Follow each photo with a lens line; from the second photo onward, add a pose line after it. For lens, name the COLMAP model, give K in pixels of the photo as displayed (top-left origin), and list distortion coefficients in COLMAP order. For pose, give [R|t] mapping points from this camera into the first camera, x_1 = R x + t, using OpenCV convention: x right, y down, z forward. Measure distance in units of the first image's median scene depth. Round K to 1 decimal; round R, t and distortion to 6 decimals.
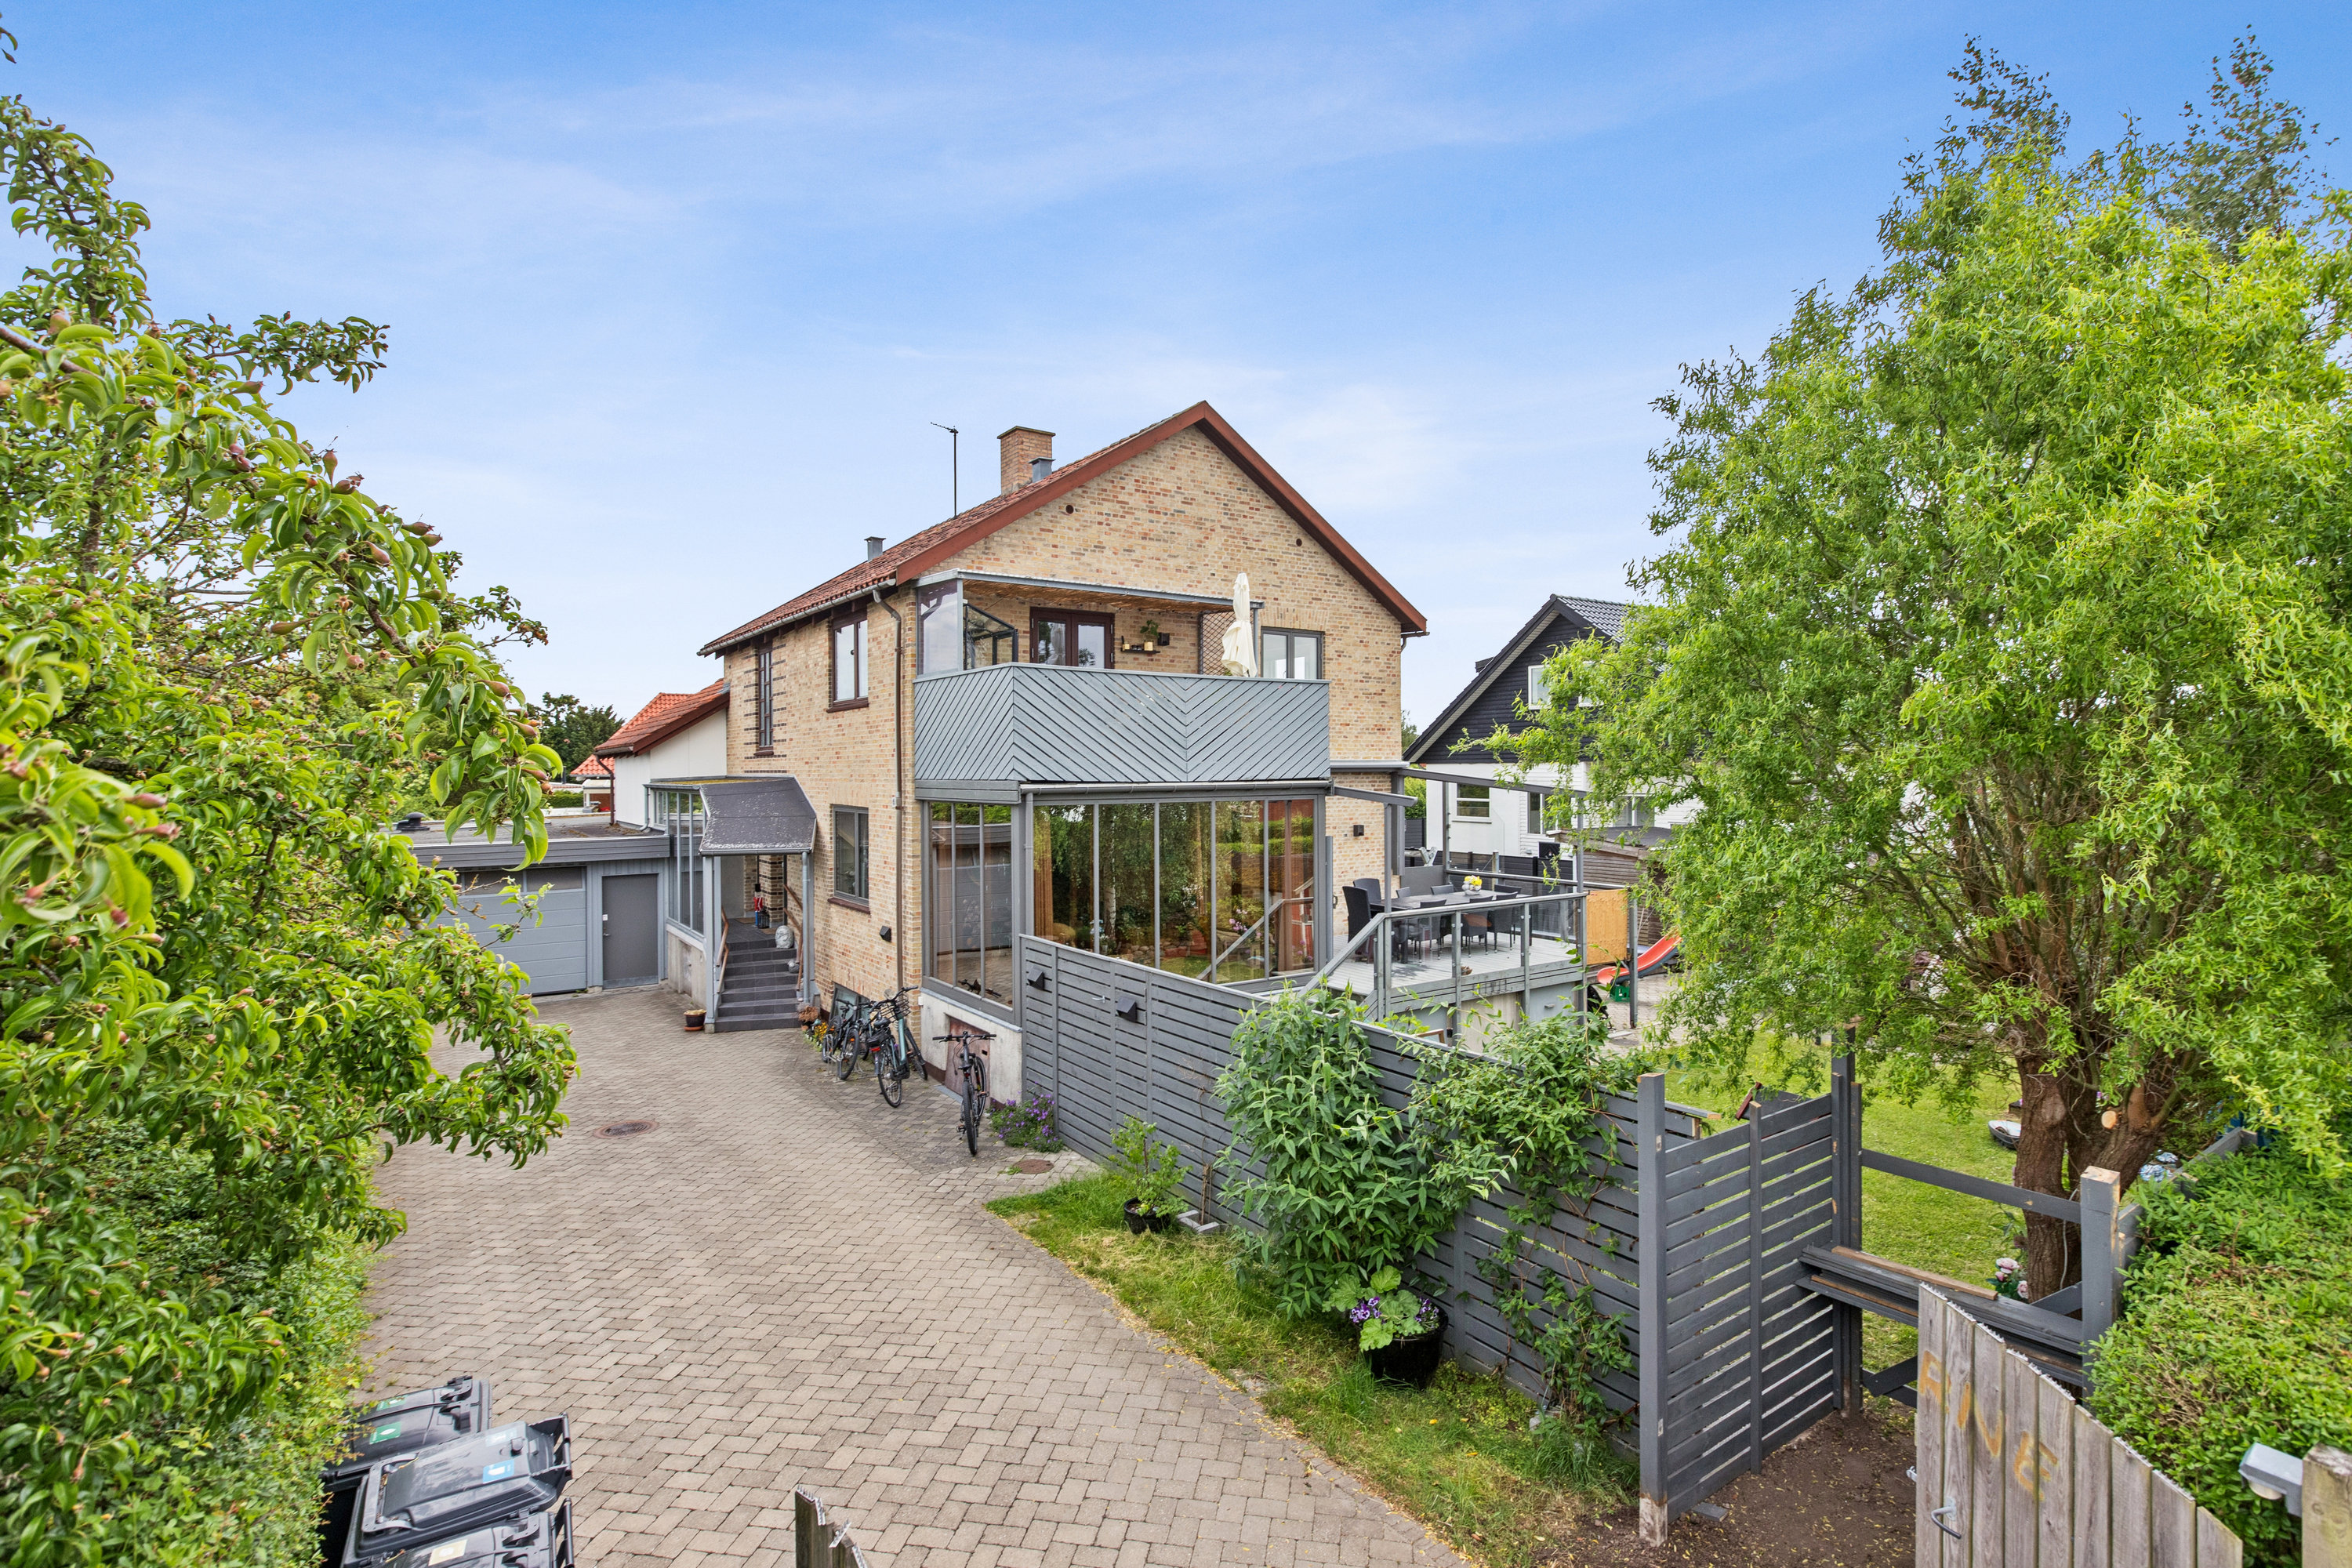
lens RADIAL K [[1124.6, 0, 1176.0], [0, 1124.6, 784.0], [0, 0, 1]] dist [-0.001134, -0.000055]
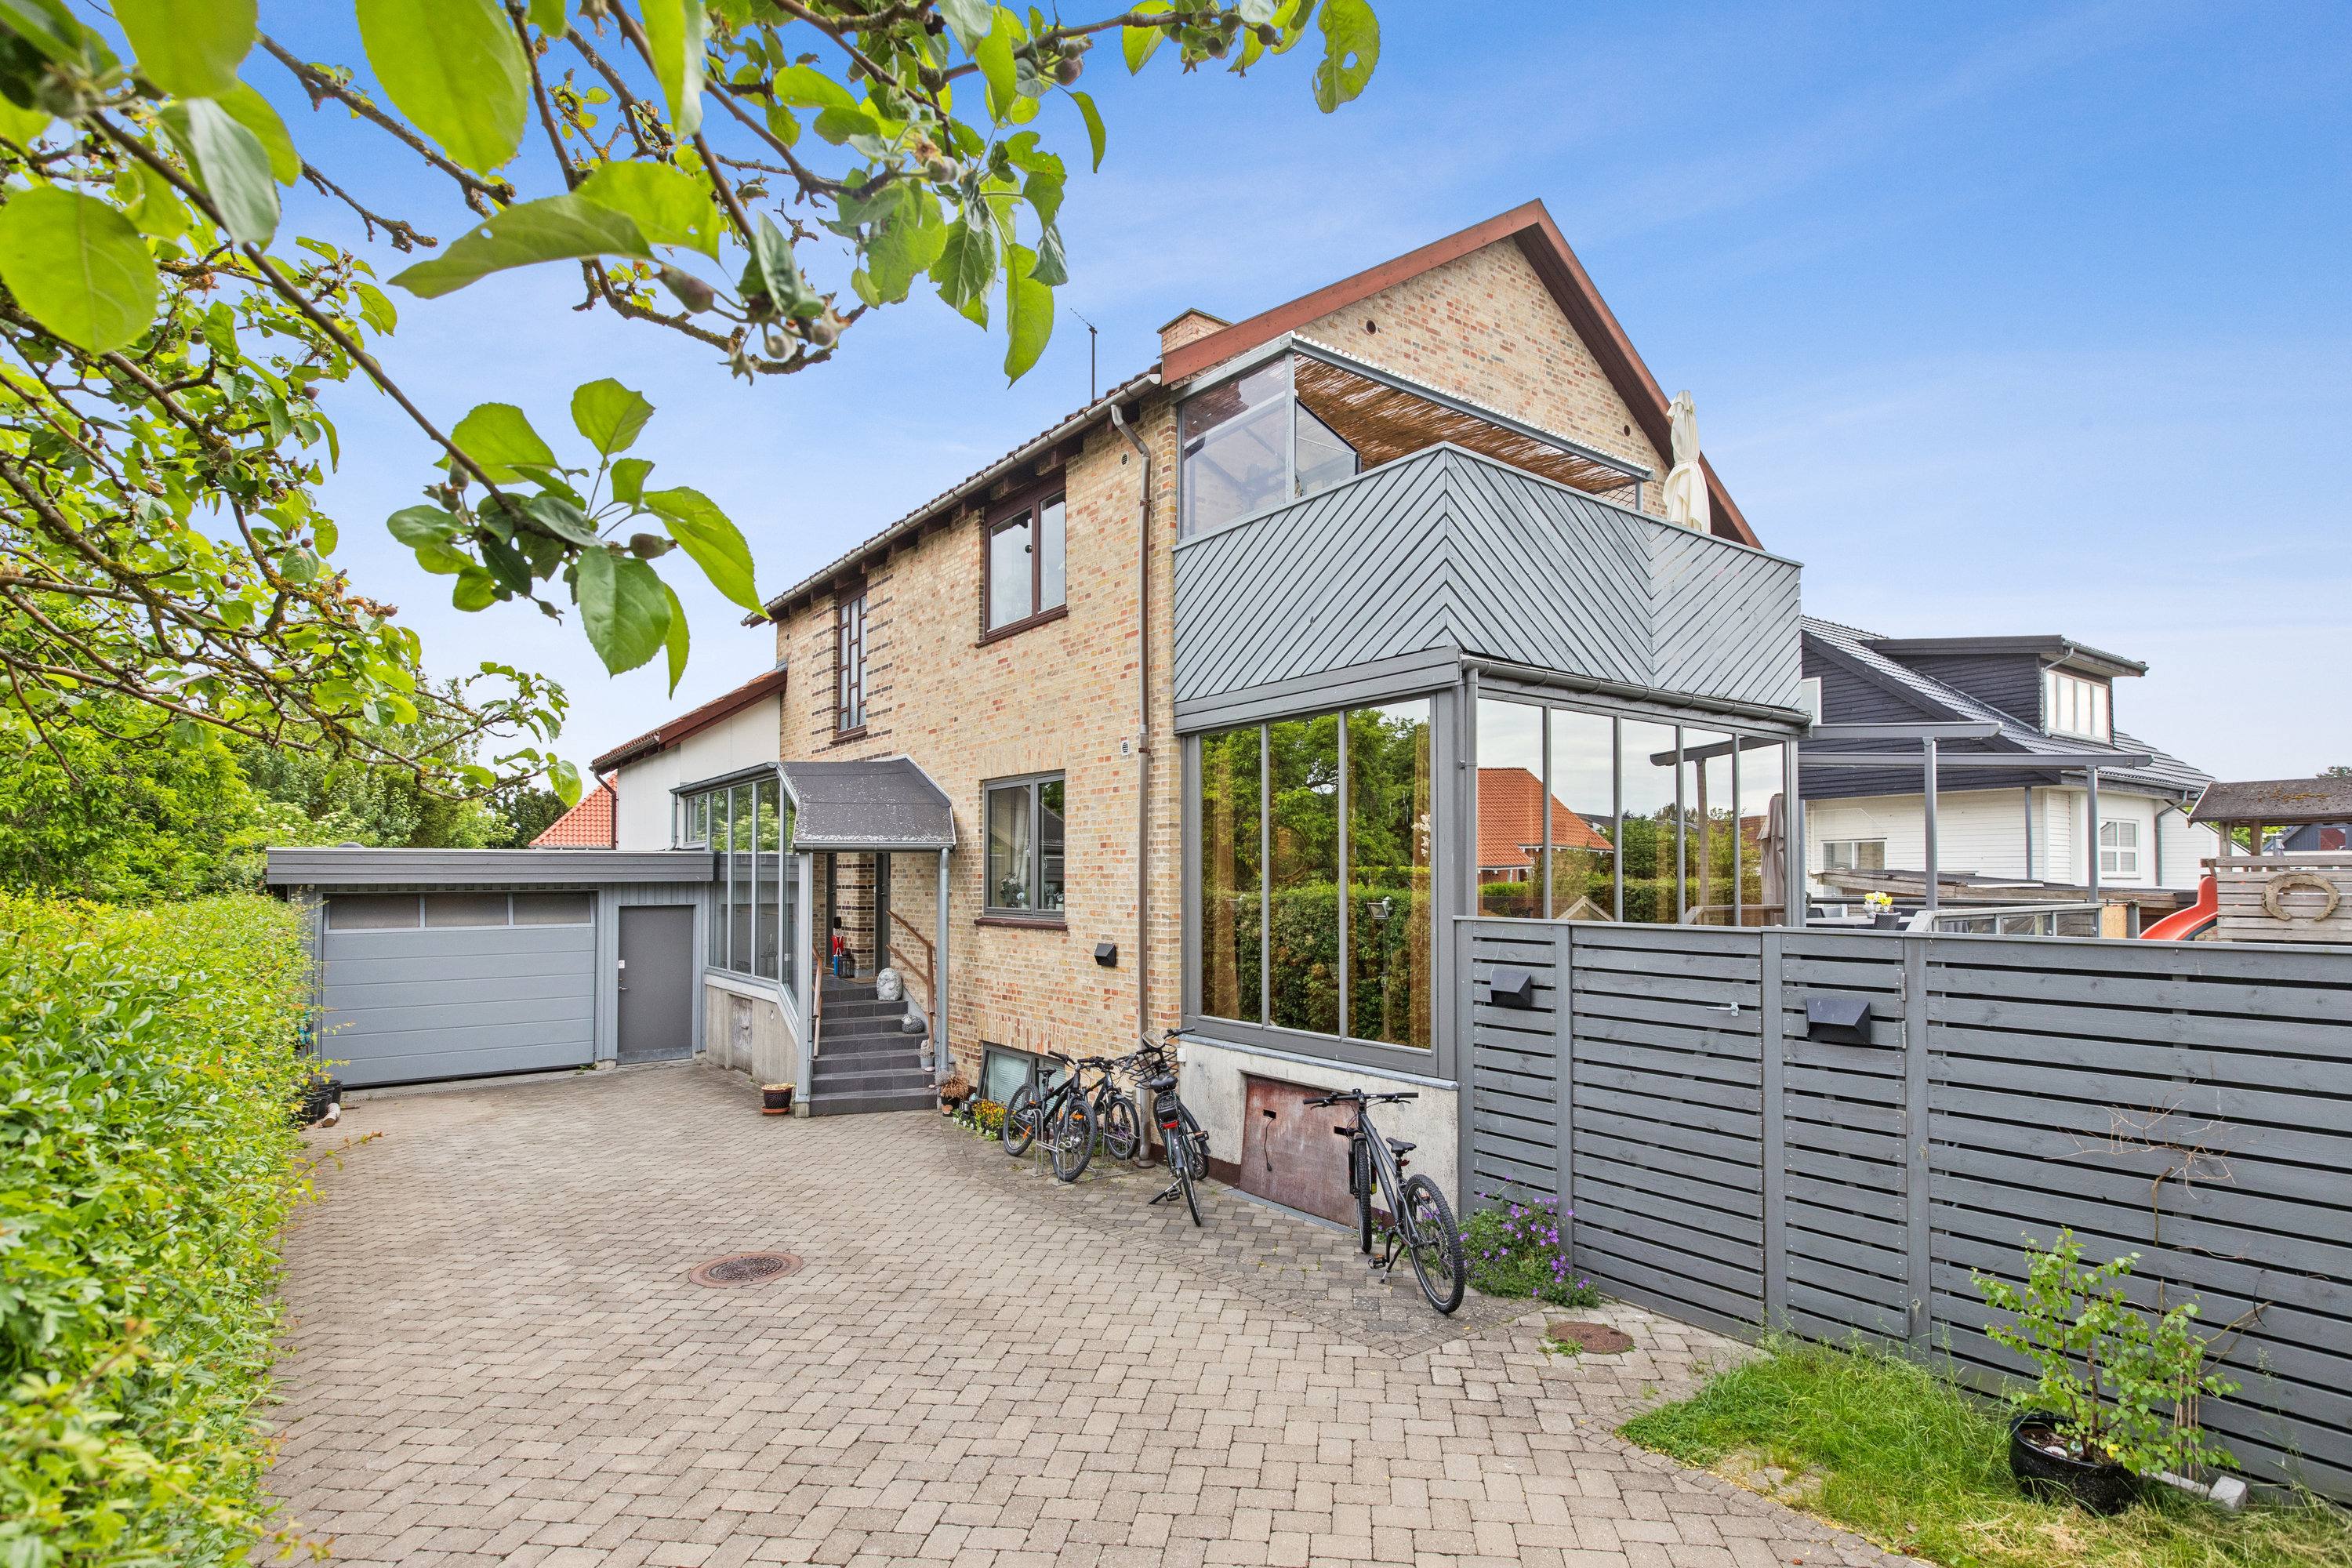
lens RADIAL K [[1152.8, 0, 1187.5], [0, 1152.8, 854.7], [0, 0, 1]] dist [-0.001312, 0.000370]
pose [[0.999247, 0.003997, 0.038595, -0.219503], [-0.002723, 0.999451, -0.033005, 0.090208], [-0.038705, 0.032875, 0.998710, 0.311145]]
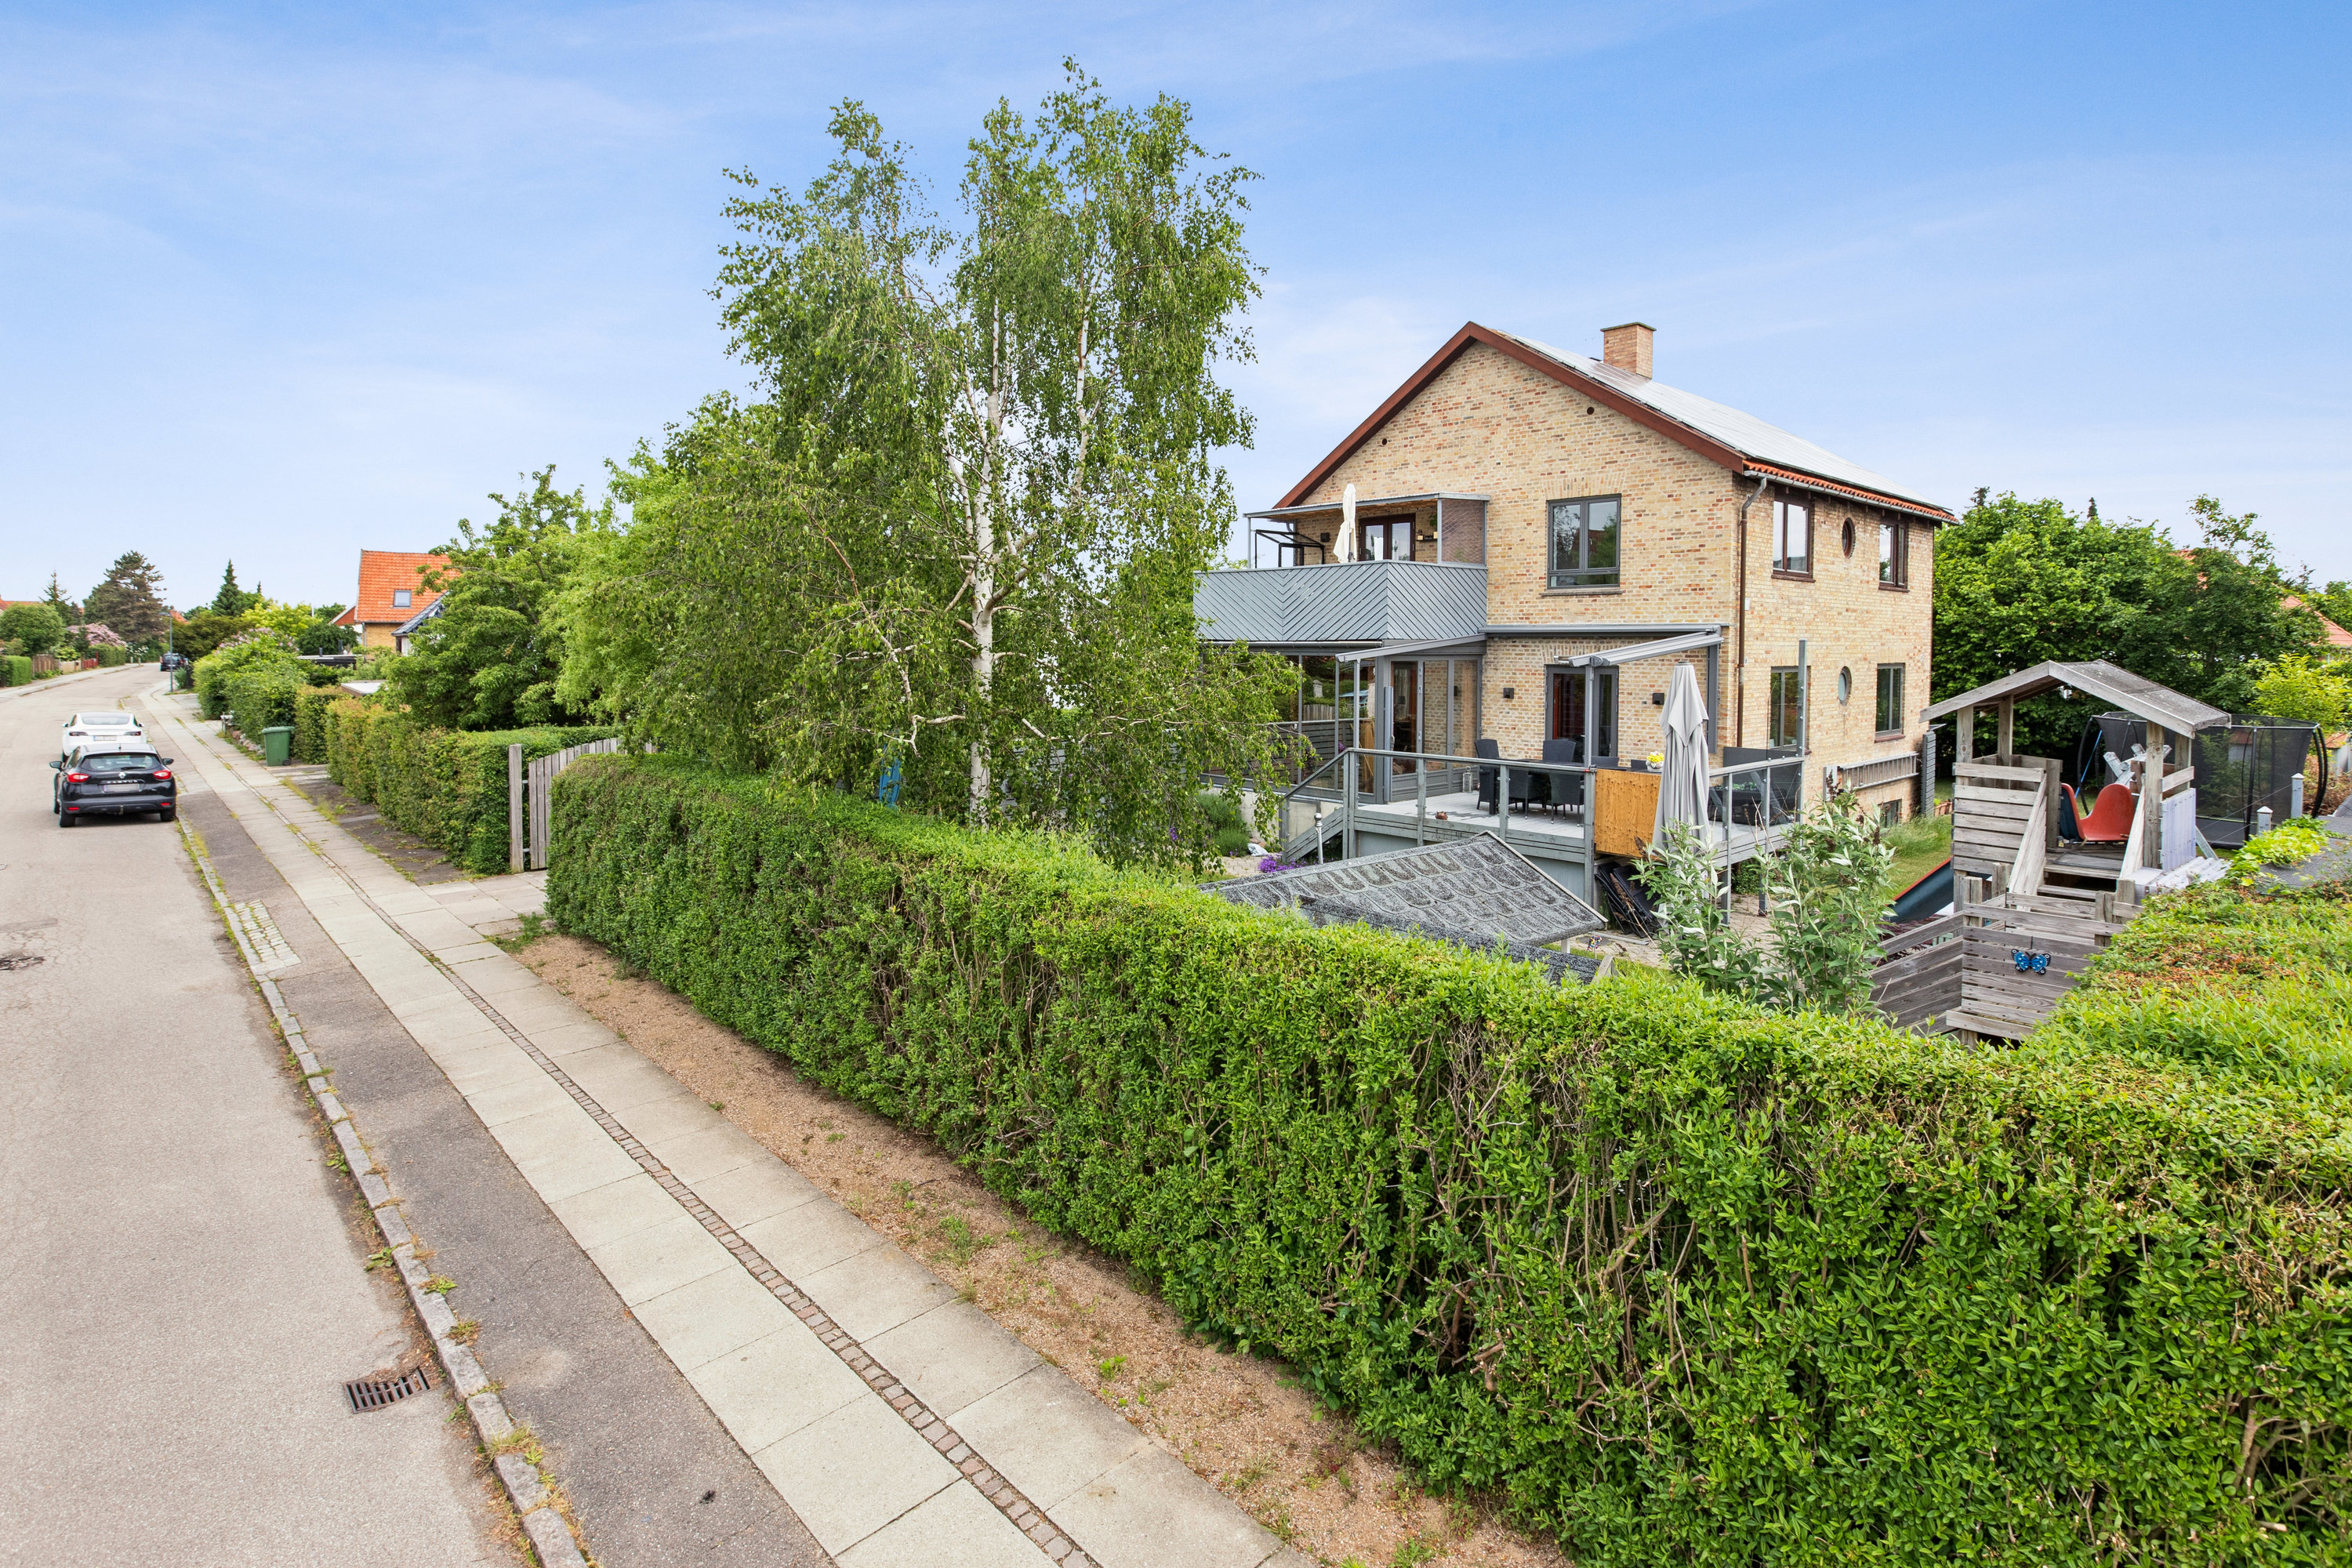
lens RADIAL K [[1124.6, 0, 1176.0], [0, 1124.6, 784.0], [0, 0, 1]] dist [-0.001134, -0.000055]
pose [[0.141093, 0.136522, -0.980538, 1.233031], [-0.018743, 0.990637, 0.135231, -0.007874], [0.989819, -0.000702, 0.142331, 0.522203]]
